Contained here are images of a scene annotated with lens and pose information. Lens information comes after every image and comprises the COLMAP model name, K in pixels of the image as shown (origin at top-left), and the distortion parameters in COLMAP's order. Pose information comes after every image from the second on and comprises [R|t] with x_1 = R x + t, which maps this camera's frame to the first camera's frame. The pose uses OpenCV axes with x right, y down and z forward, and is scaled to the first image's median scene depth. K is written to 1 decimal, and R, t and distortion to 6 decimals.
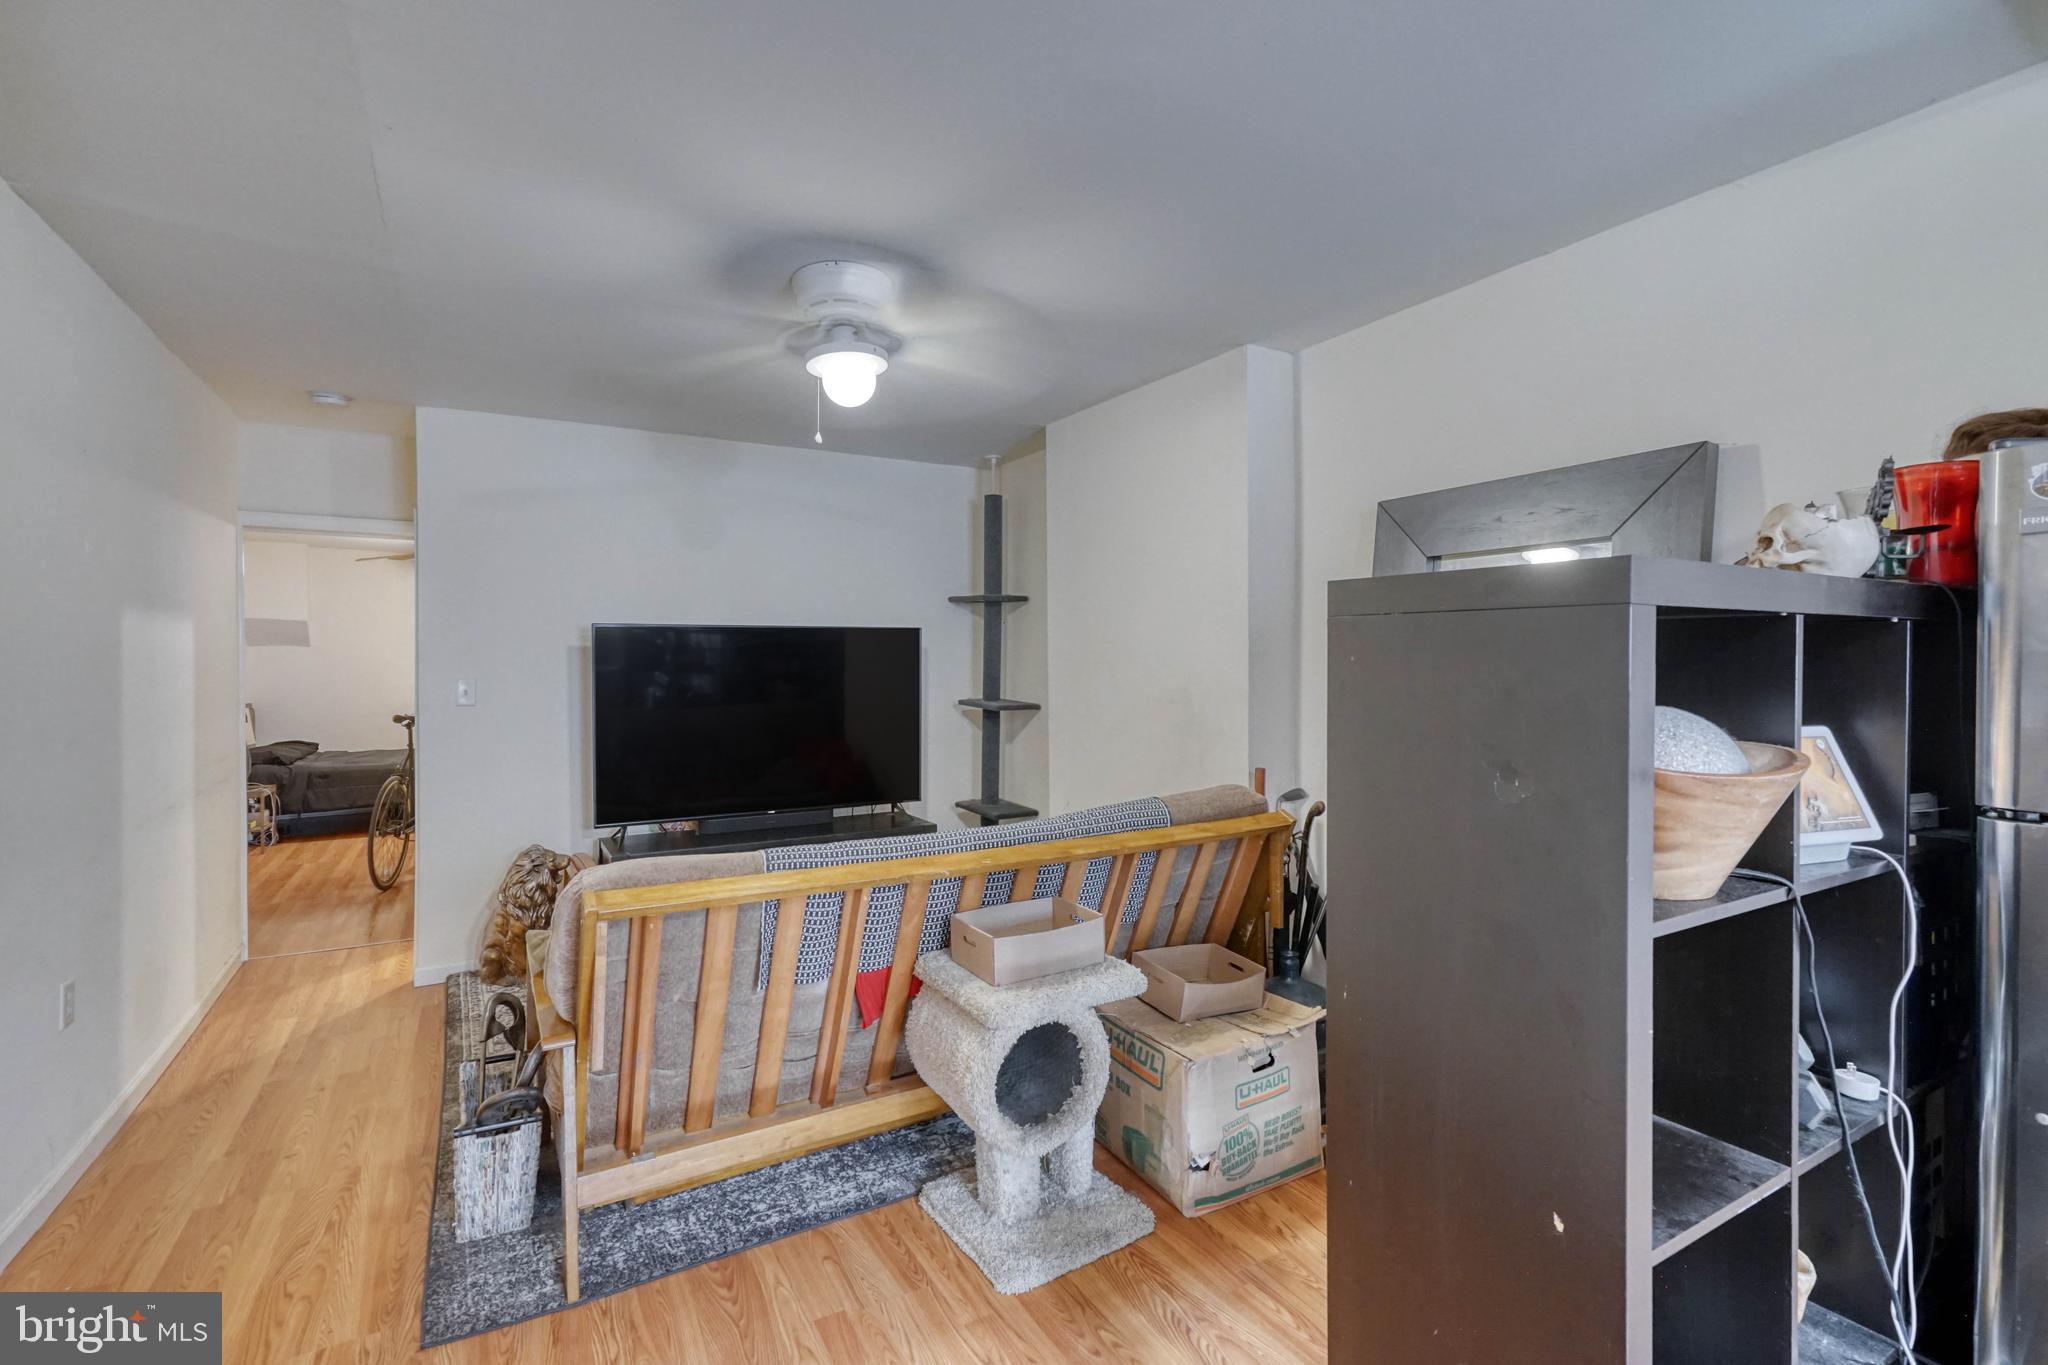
lens RADIAL K [[939.2, 0, 1022.6], [0, 939.2, 677.5], [0, 0, 1]] dist [0.012091, 0.001515]
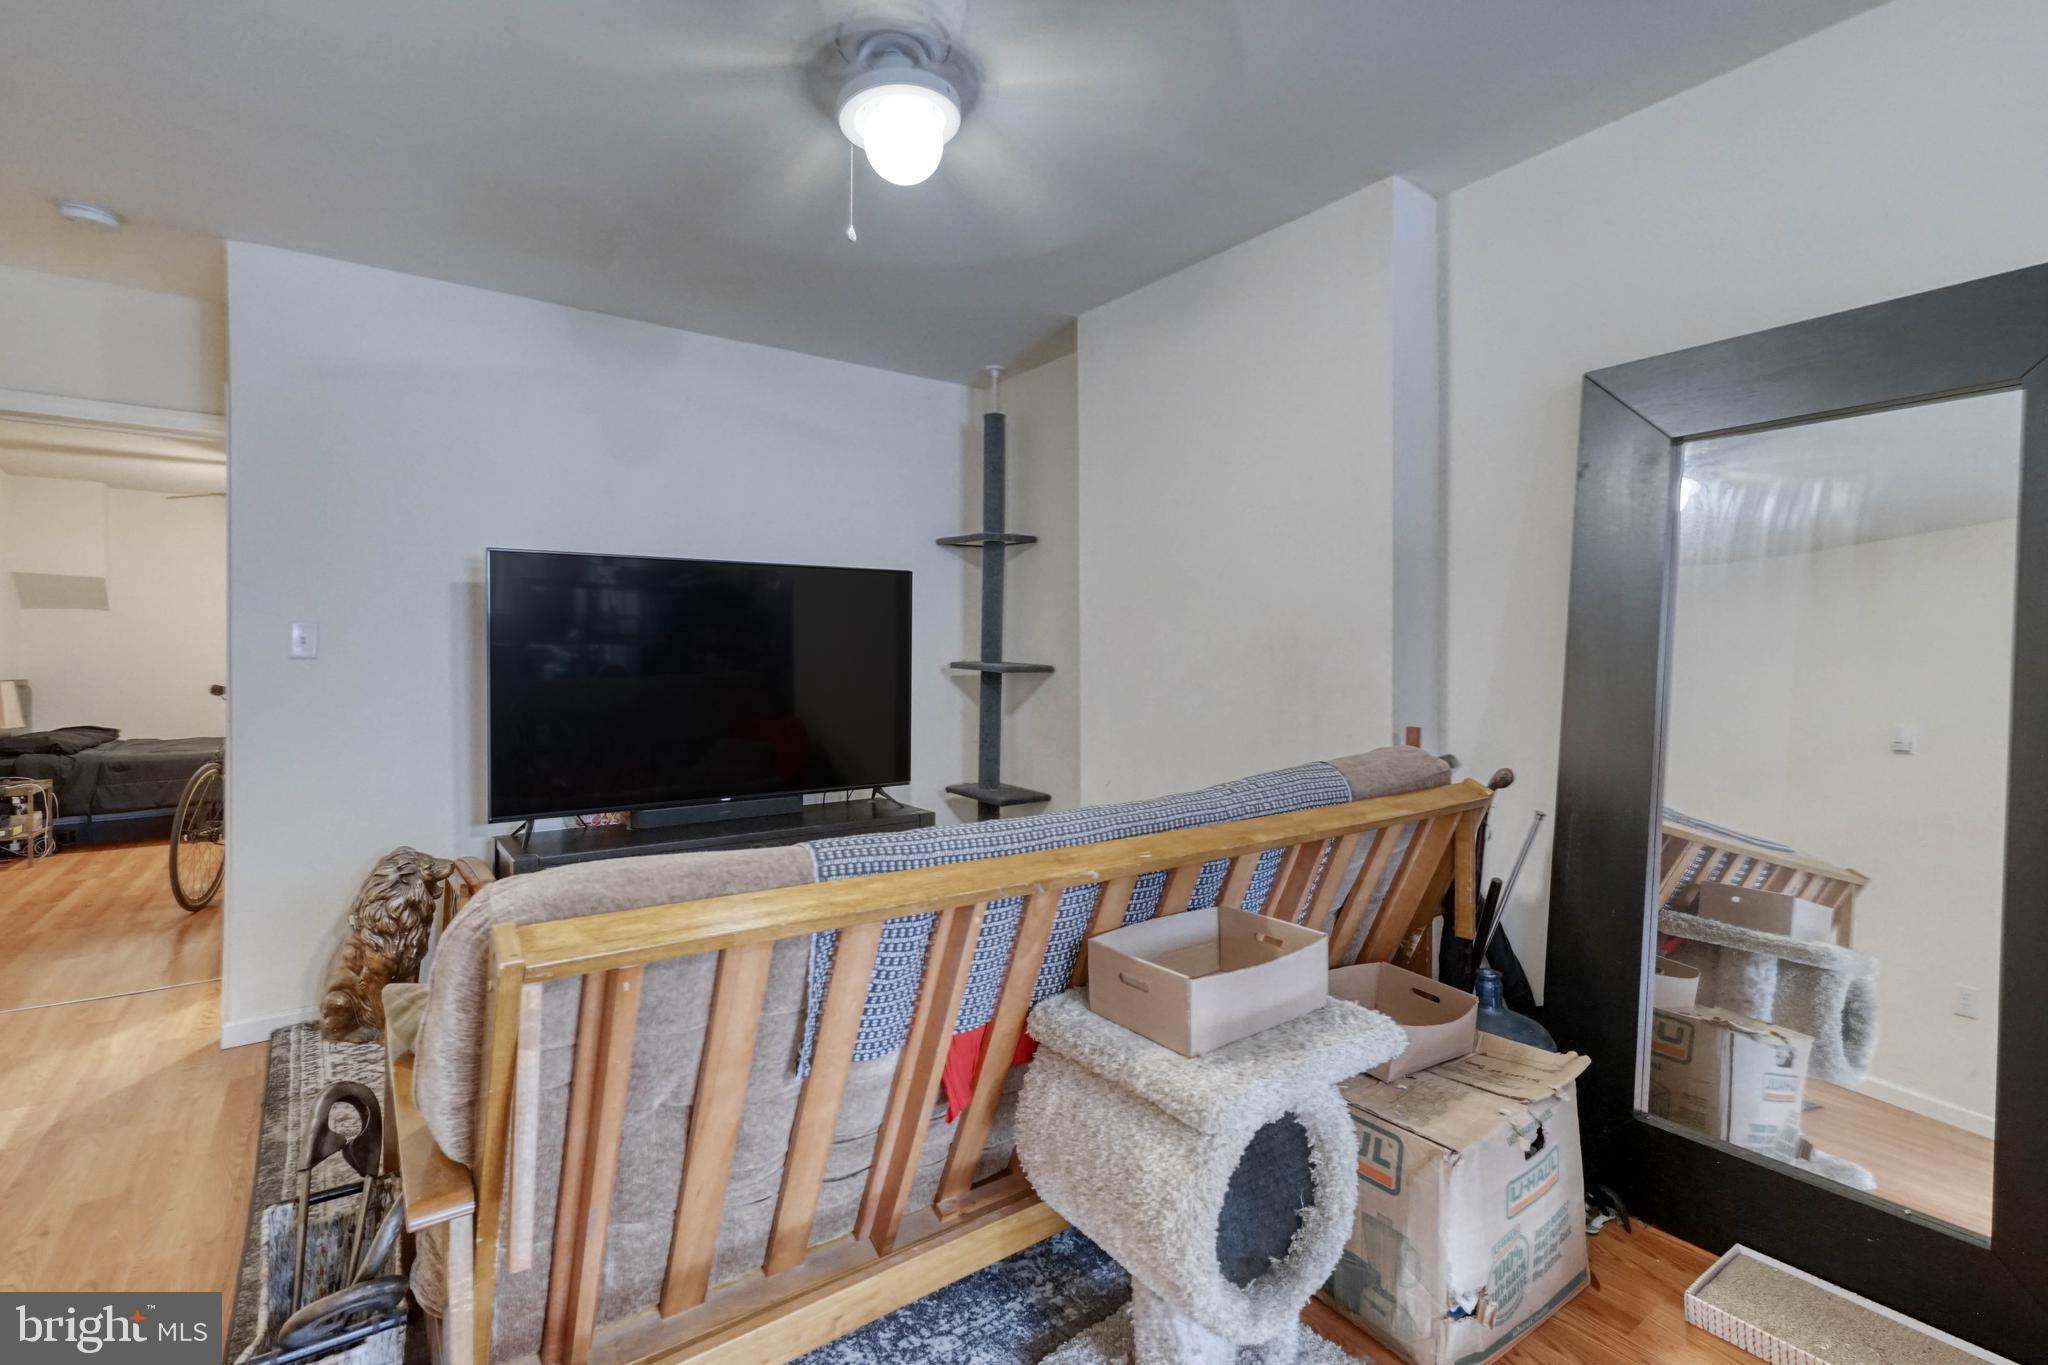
lens RADIAL K [[939.2, 0, 1028.9], [0, 939.2, 666.9], [0, 0, 1]] dist [0.012091, 0.001515]
pose [[0.994536, 0.001141, 0.104385, -0.159131], [-0.000493, 0.999980, -0.006233, 0.060391], [-0.104390, 0.006148, 0.994517, 0.314906]]
